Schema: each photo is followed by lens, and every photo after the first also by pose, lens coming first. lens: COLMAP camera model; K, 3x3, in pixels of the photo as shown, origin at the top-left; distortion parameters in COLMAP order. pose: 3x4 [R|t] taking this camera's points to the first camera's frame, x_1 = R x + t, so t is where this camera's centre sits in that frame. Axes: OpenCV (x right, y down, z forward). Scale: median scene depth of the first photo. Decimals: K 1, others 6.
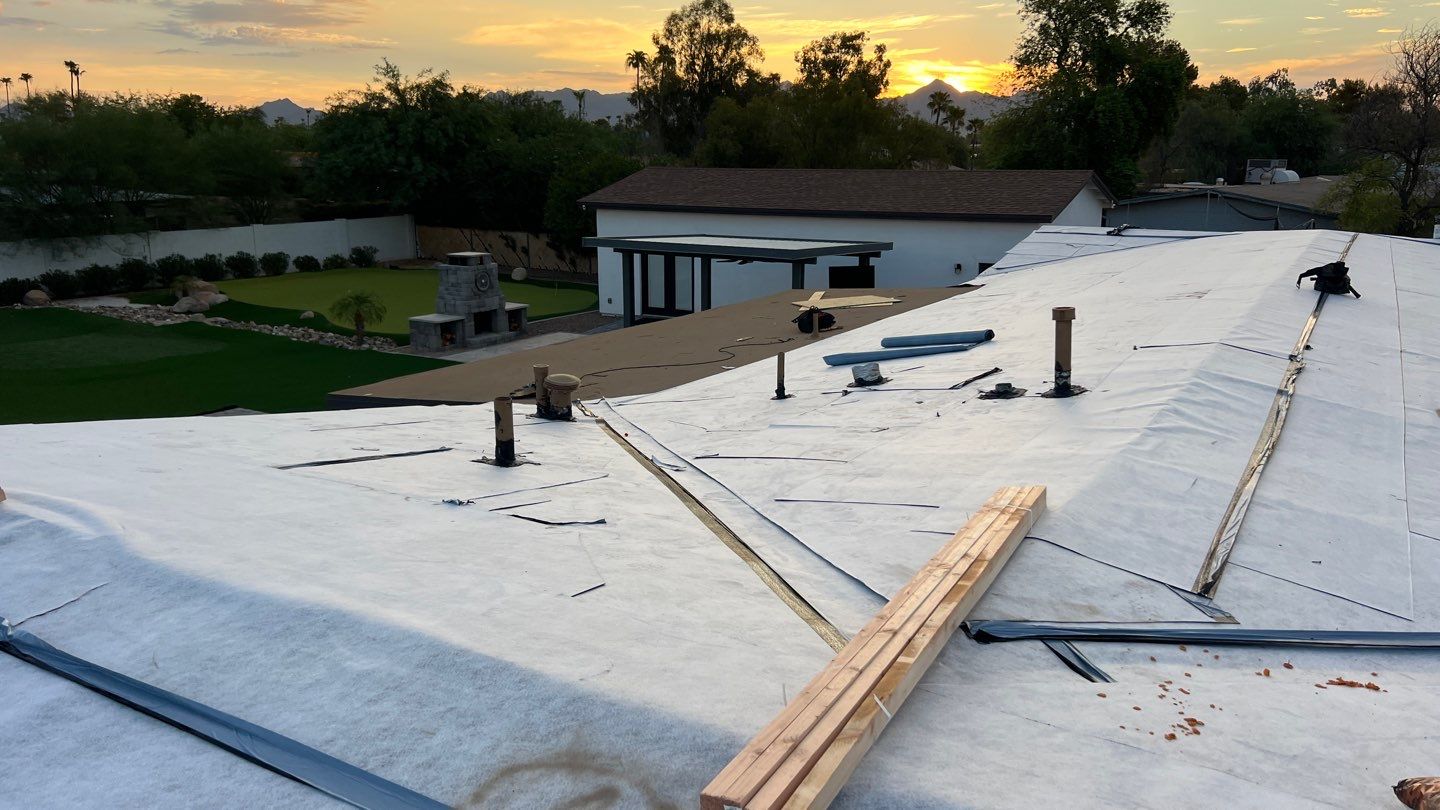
lens RADIAL K [[1091.4, 0, 721.8], [0, 1091.4, 413.2], [0, 0, 1]] dist [0.019593, -0.011257]
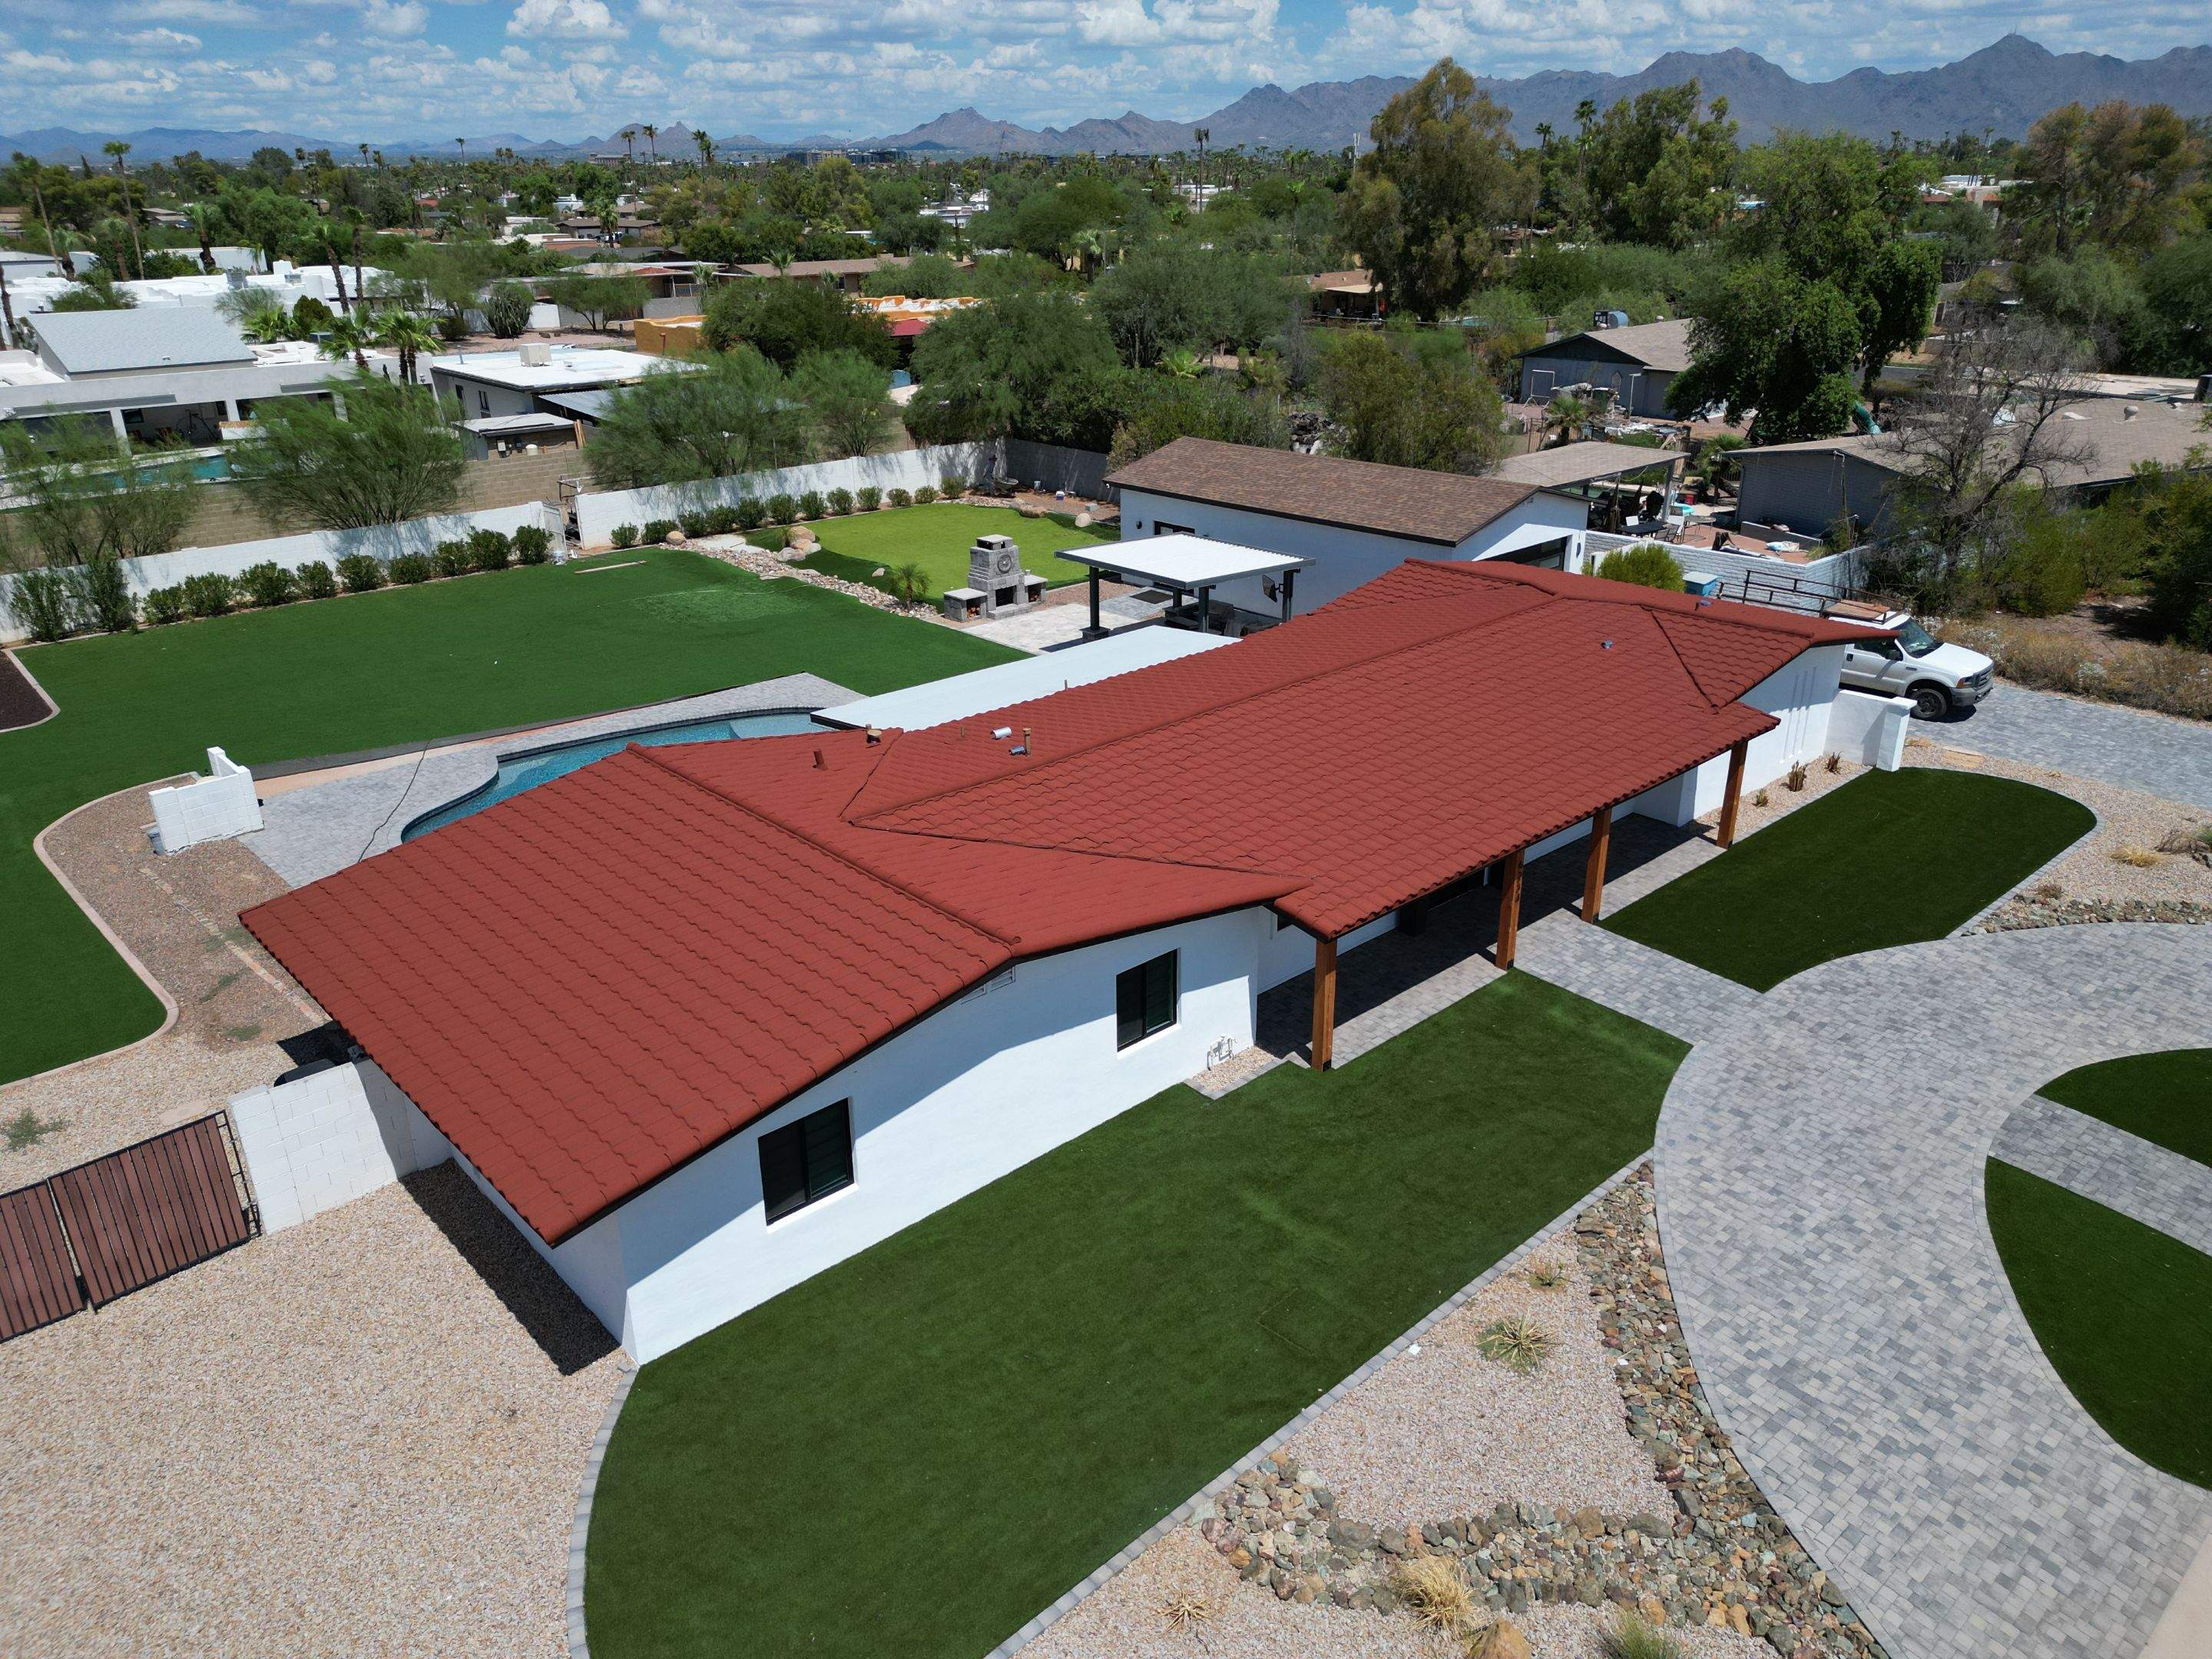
lens RADIAL K [[1548.0, 0, 1098.4], [0, 1548.0, 834.5], [0, 0, 1]] dist [0.051436, -0.045548]
pose [[0.957995, 0.097360, -0.269751, 0.220602], [-0.052507, 0.984256, 0.168768, -0.070814], [0.281936, -0.147515, 0.948025, -0.379353]]
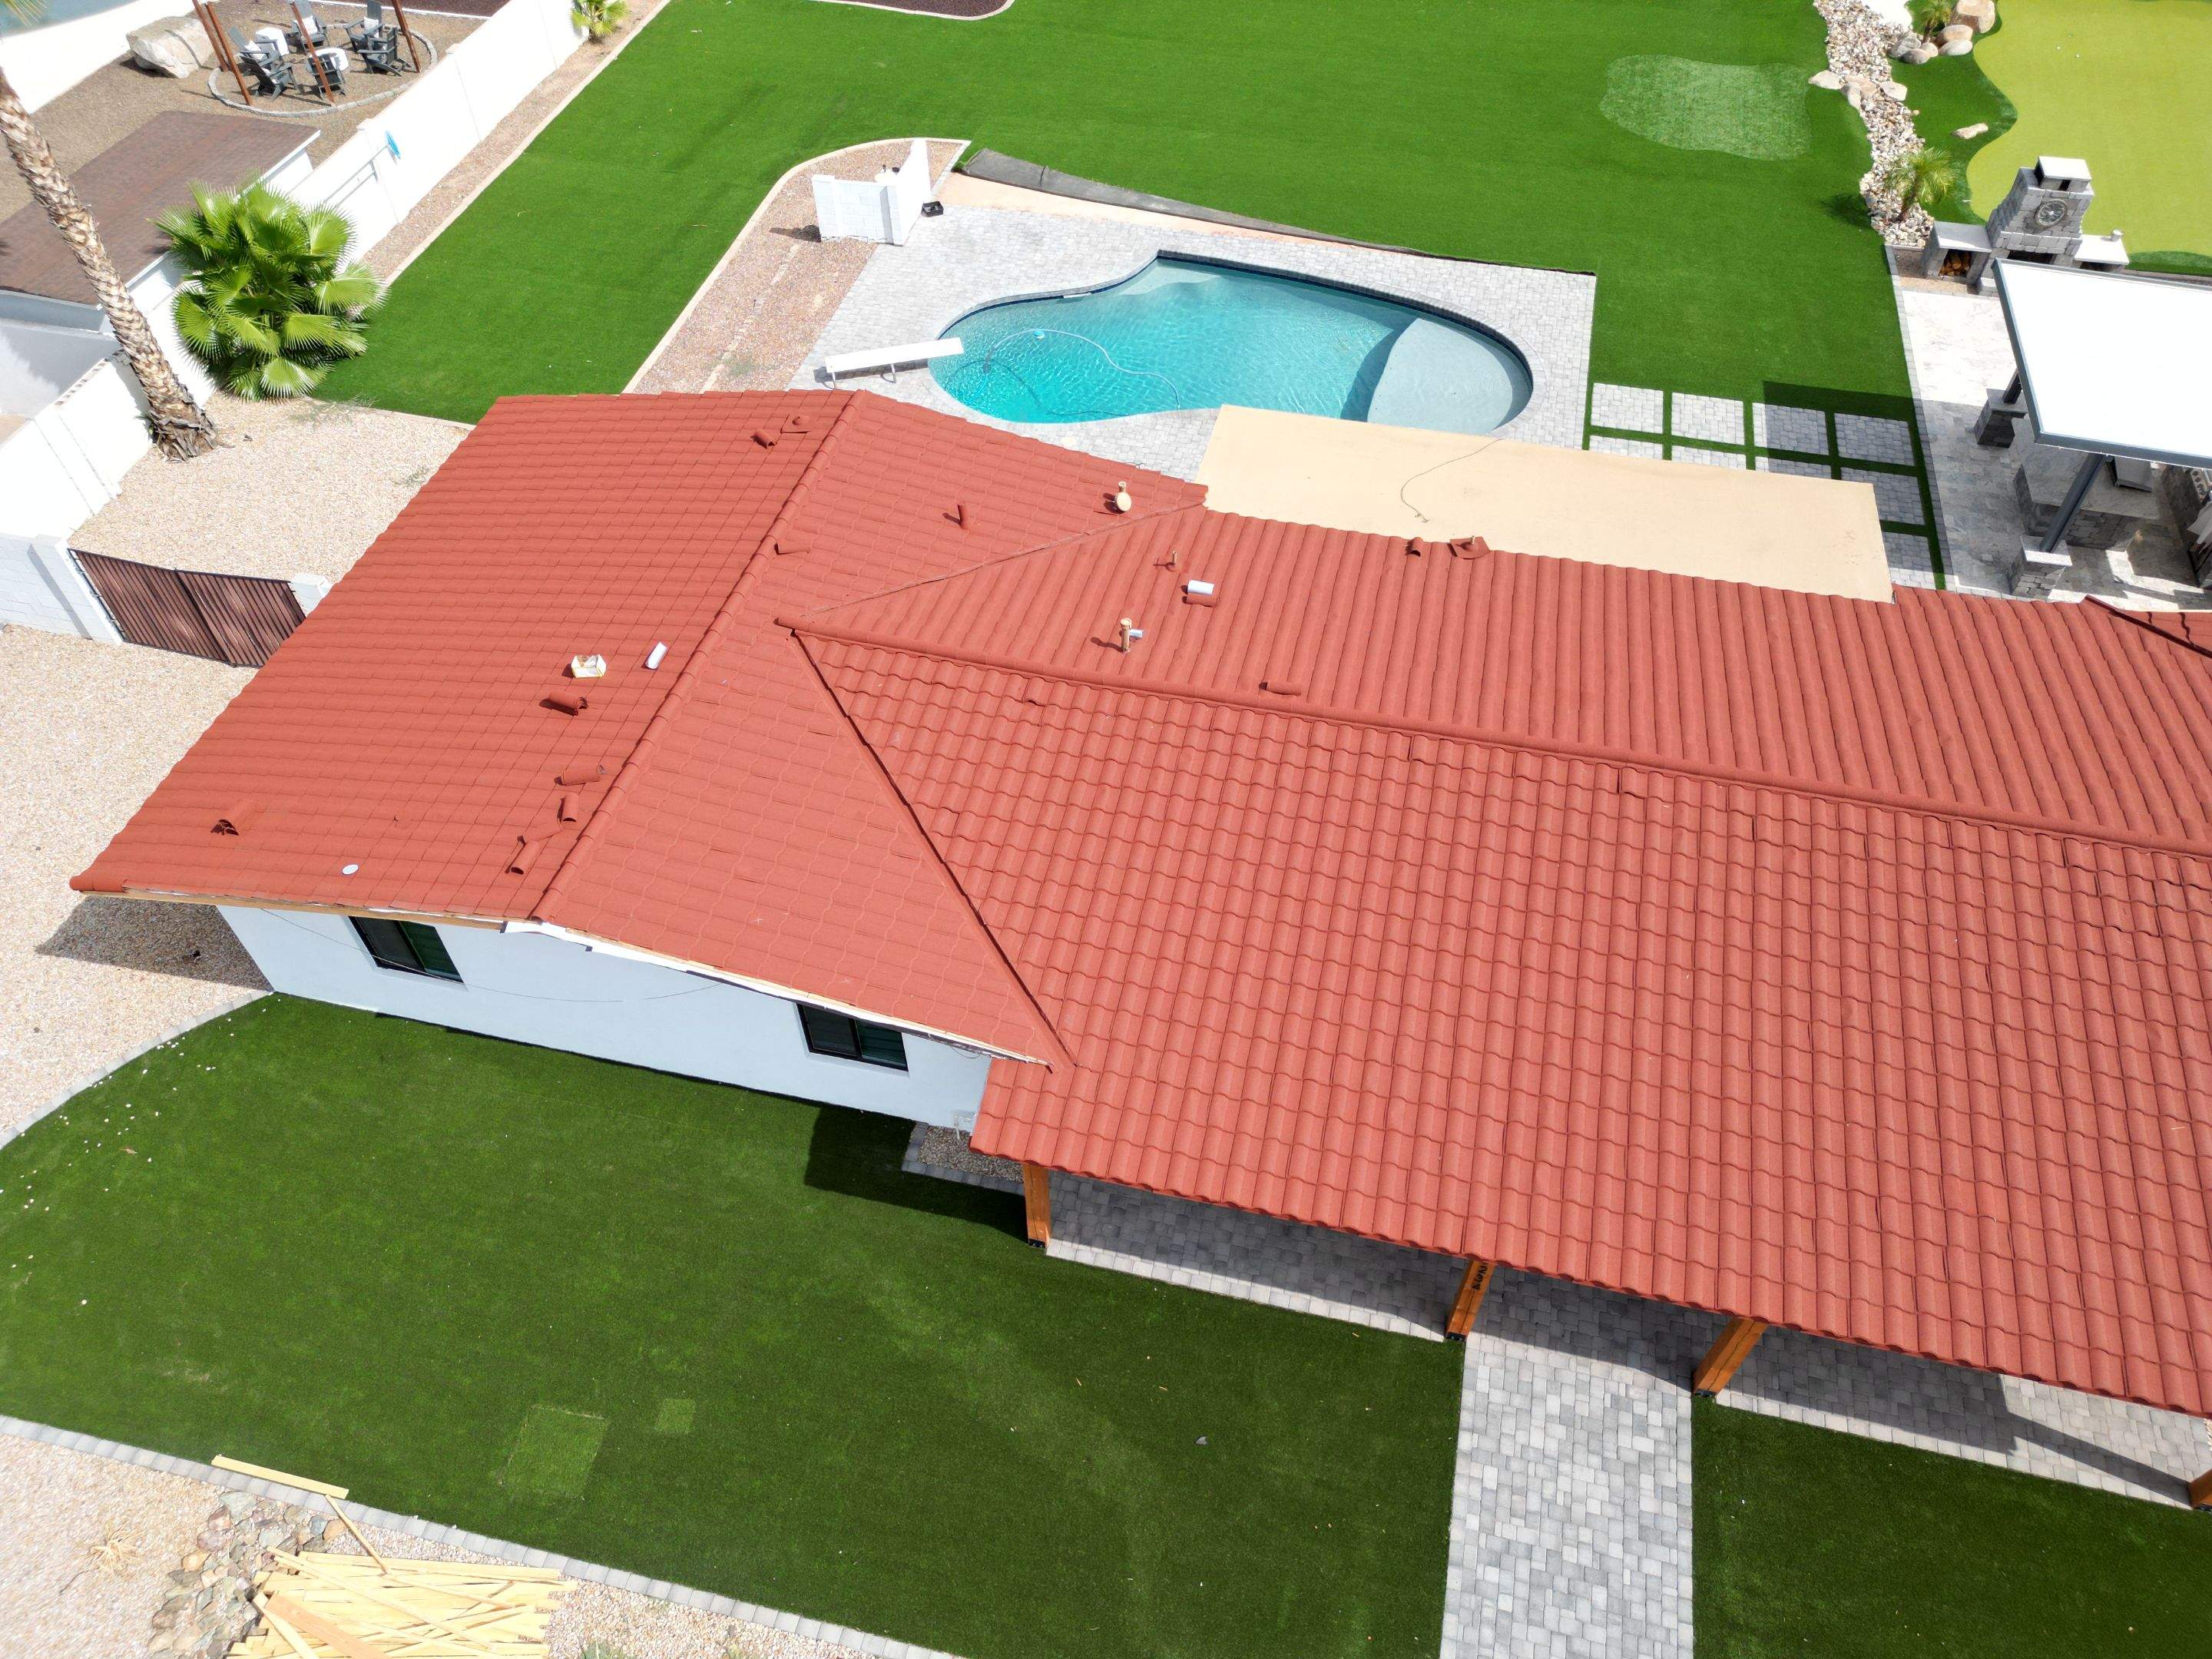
lens RADIAL K [[1548.0, 0, 1099.6], [0, 1548.0, 823.7], [0, 0, 1]] dist [0.051436, -0.045548]
pose [[0.304042, 0.707619, -0.637835, 0.336819], [-0.213972, 0.703149, 0.678084, -0.247925], [0.928318, -0.069687, 0.365198, -0.019349]]
